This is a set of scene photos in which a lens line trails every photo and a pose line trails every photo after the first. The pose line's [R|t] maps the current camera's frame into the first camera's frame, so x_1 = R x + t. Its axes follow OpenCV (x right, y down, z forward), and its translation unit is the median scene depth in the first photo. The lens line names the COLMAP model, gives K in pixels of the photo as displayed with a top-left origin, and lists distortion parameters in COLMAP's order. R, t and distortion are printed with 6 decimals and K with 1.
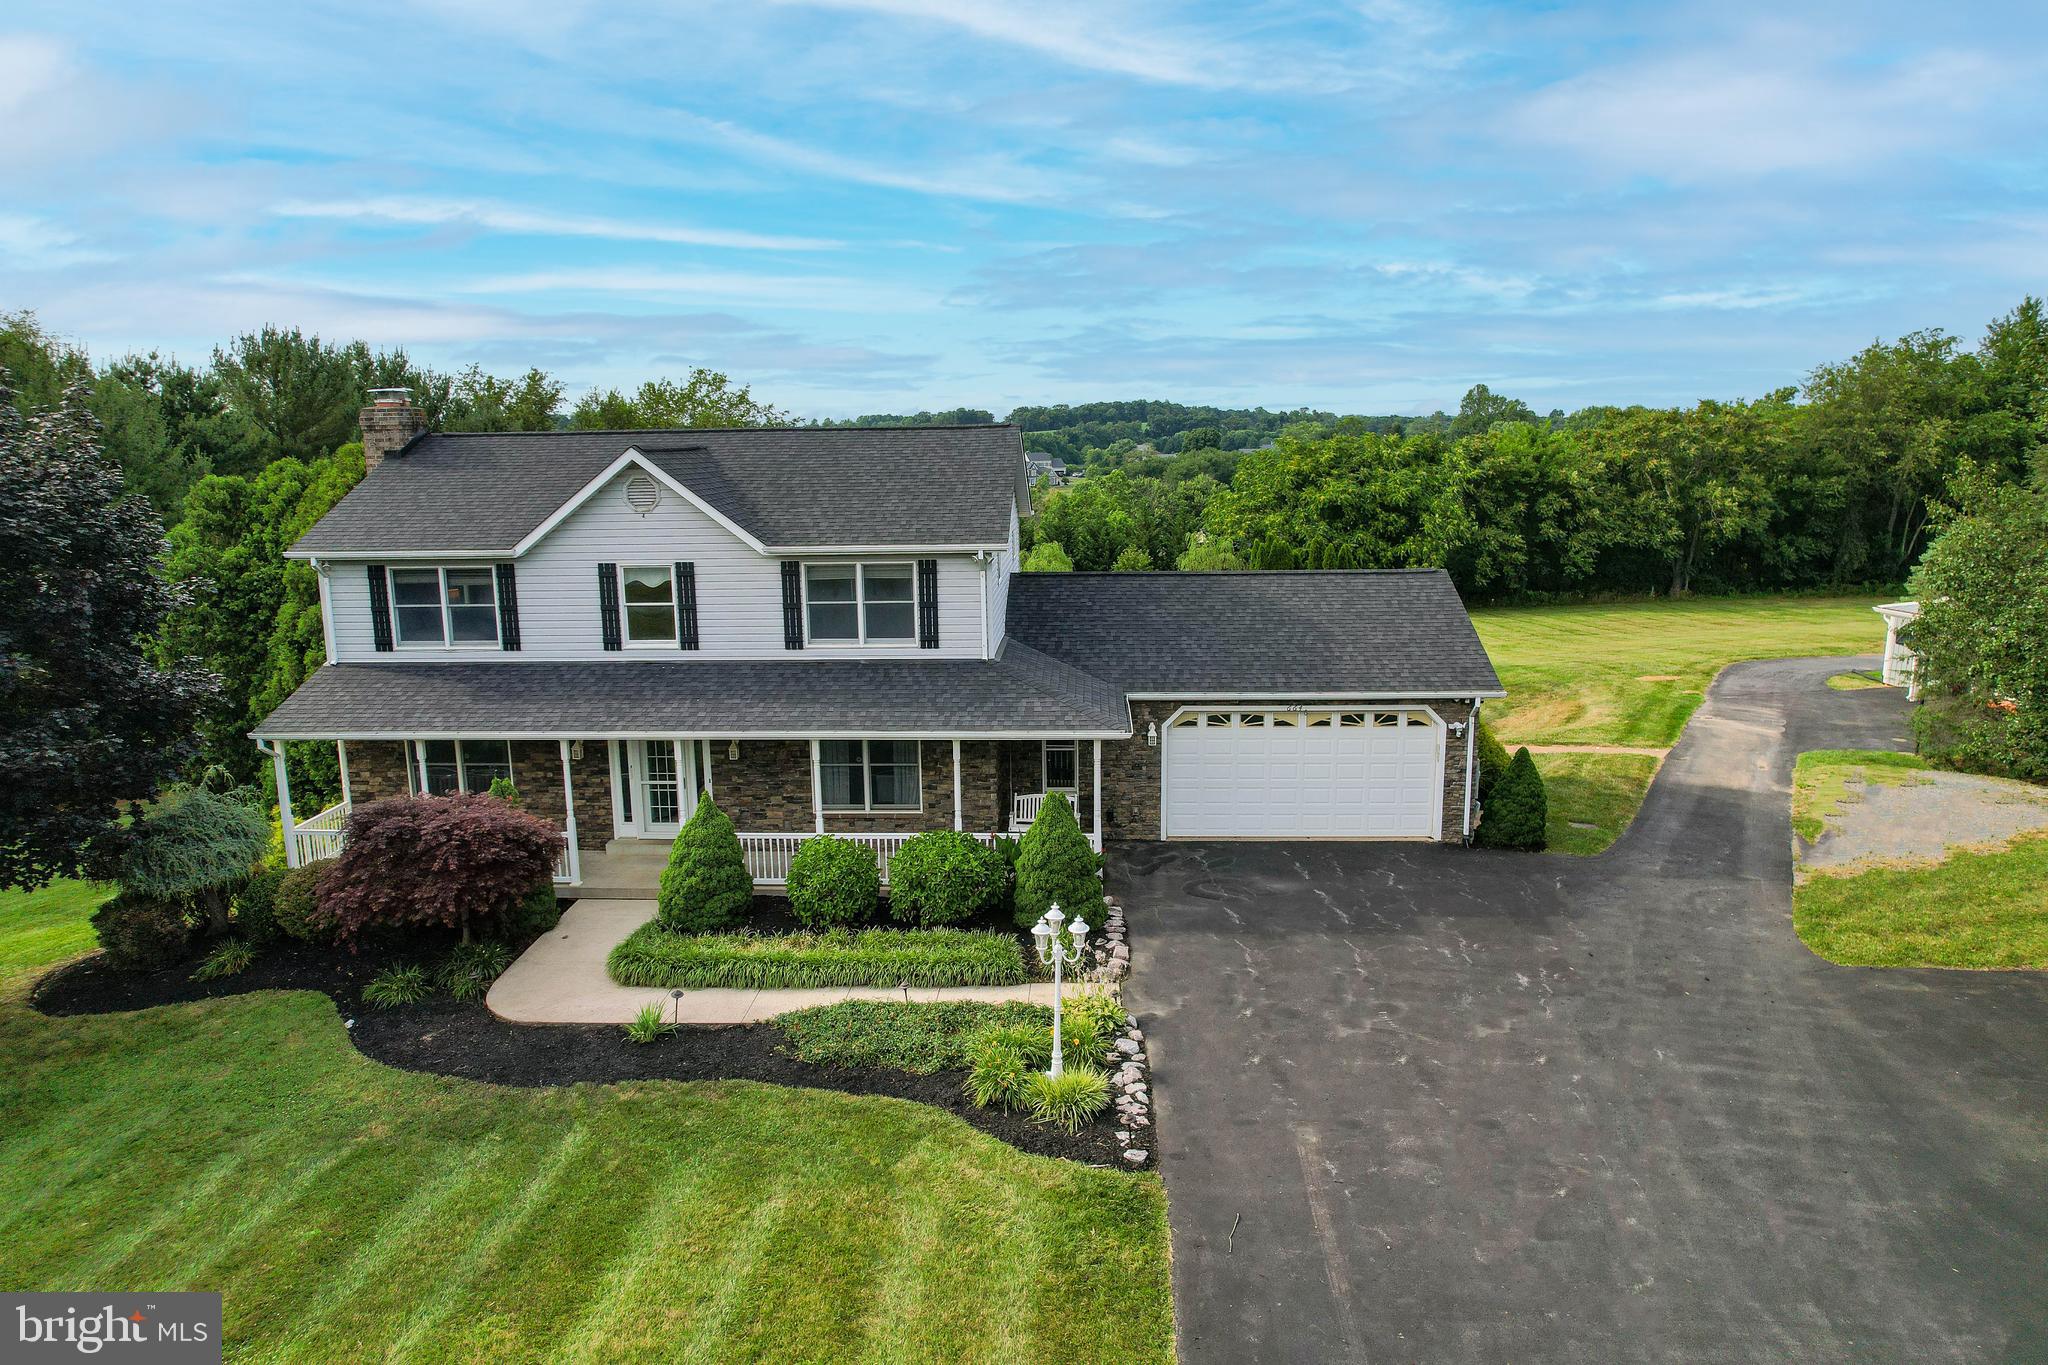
lens RADIAL K [[1305.2, 0, 1032.7], [0, 1305.2, 686.7], [0, 0, 1]] dist [-0.074325, 0.066114]
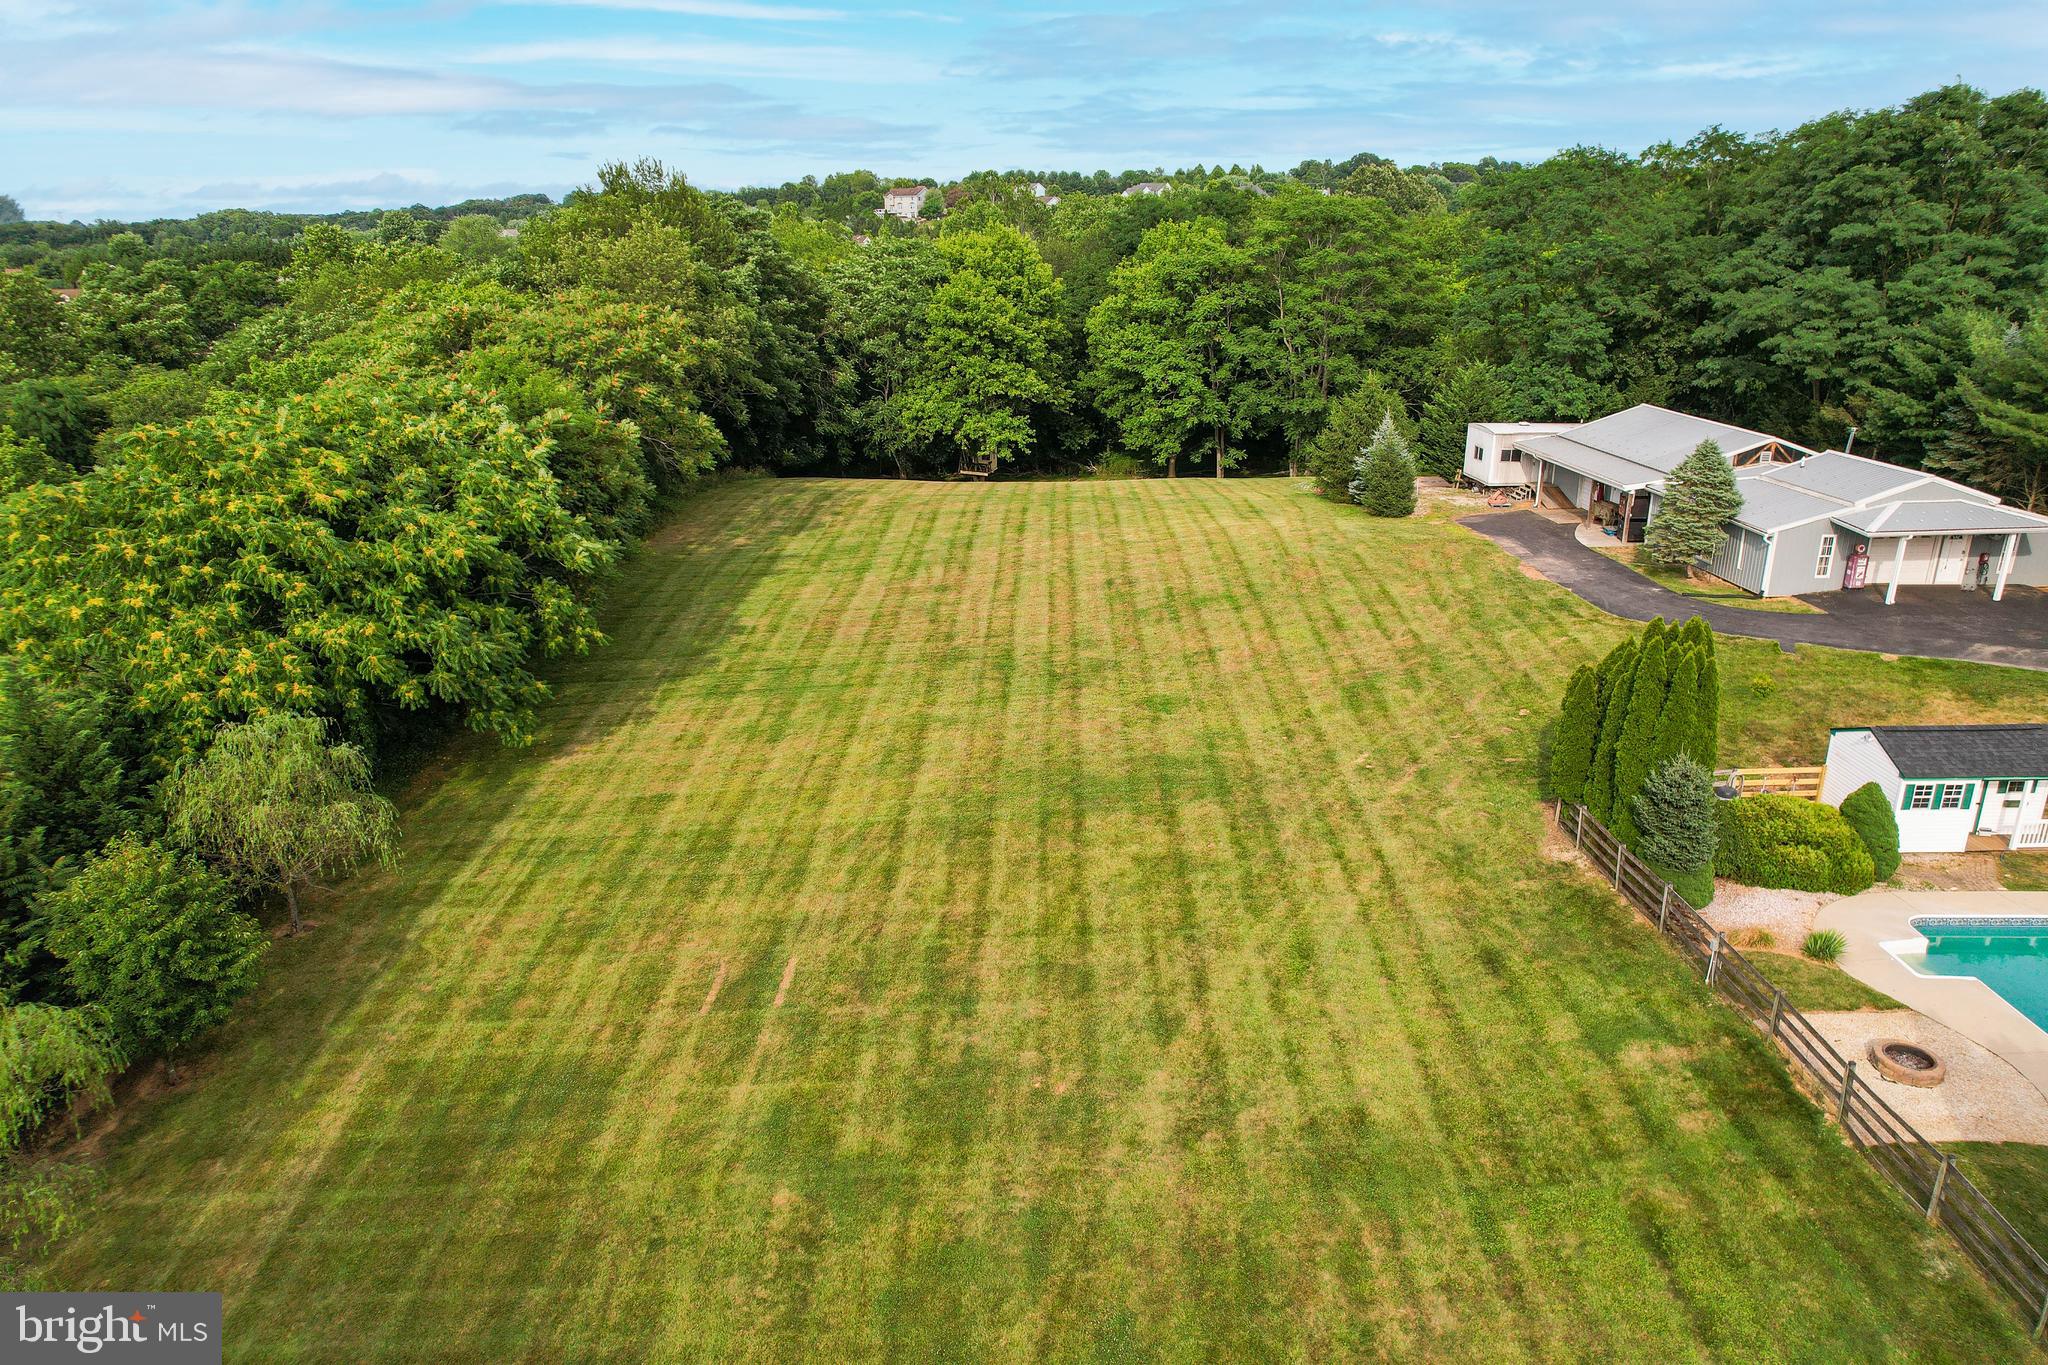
lens RADIAL K [[1311.9, 0, 1029.7], [0, 1311.9, 677.7], [0, 0, 1]] dist [-0.074323, 0.070262]
pose [[0.014944, -0.310351, 0.950505, -0.845251], [0.198850, 0.932545, 0.301361, -0.804118], [-0.979916, 0.184504, 0.075649, 3.129232]]
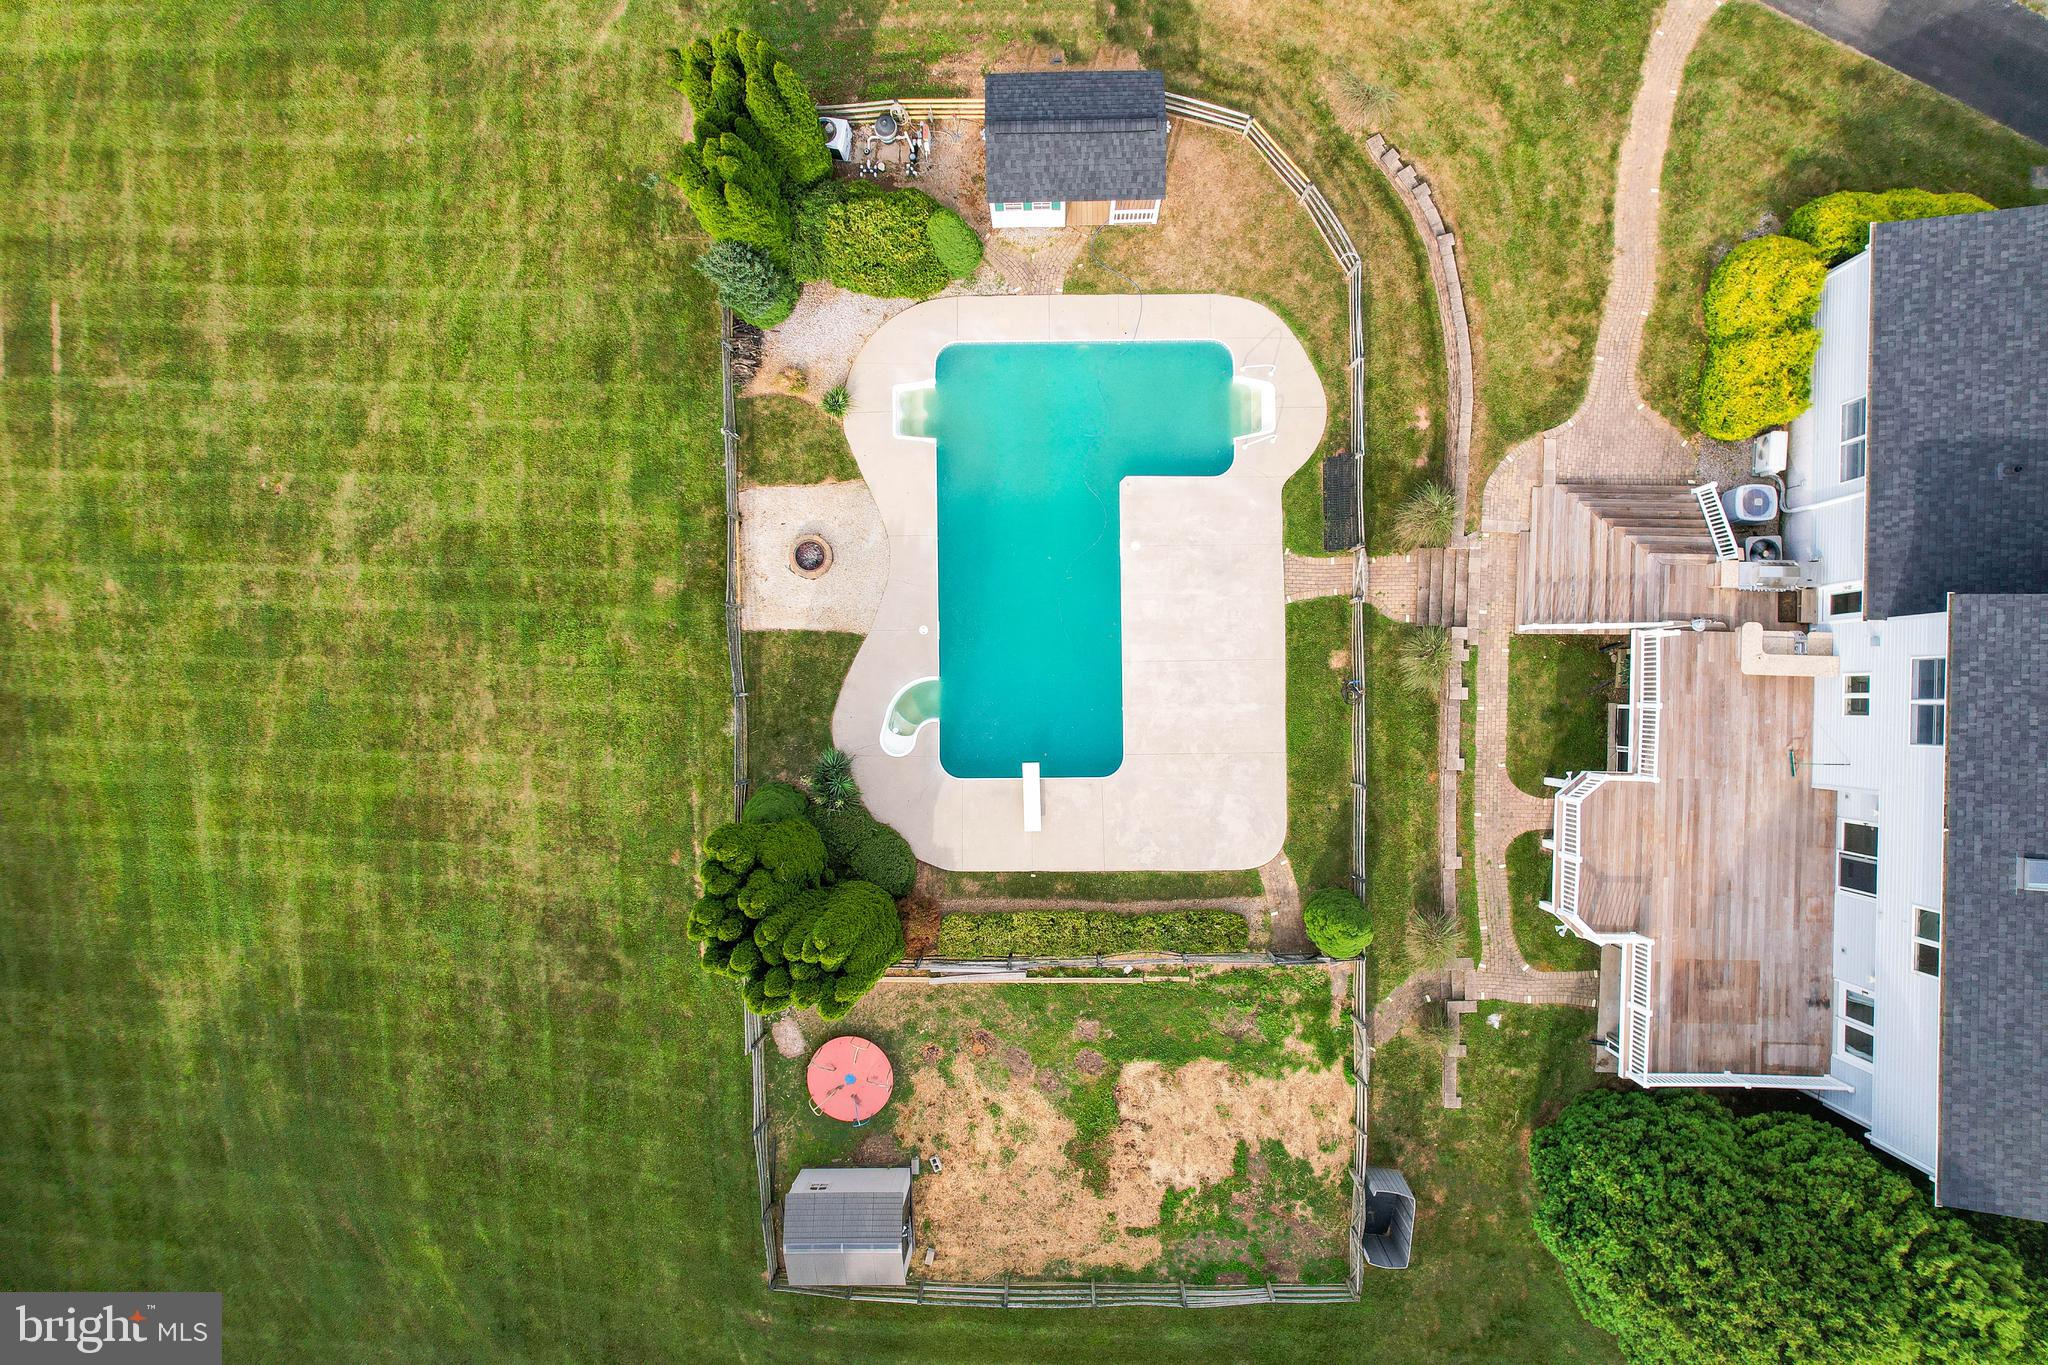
lens RADIAL K [[1305.2, 0, 1032.7], [0, 1305.2, 686.7], [0, 0, 1]] dist [-0.074325, 0.066114]
pose [[-0.014007, -0.999696, 0.020272, -0.094472], [0.195644, 0.017142, 0.980525, -1.500265], [-0.980575, 0.017701, 0.195345, 1.984141]]
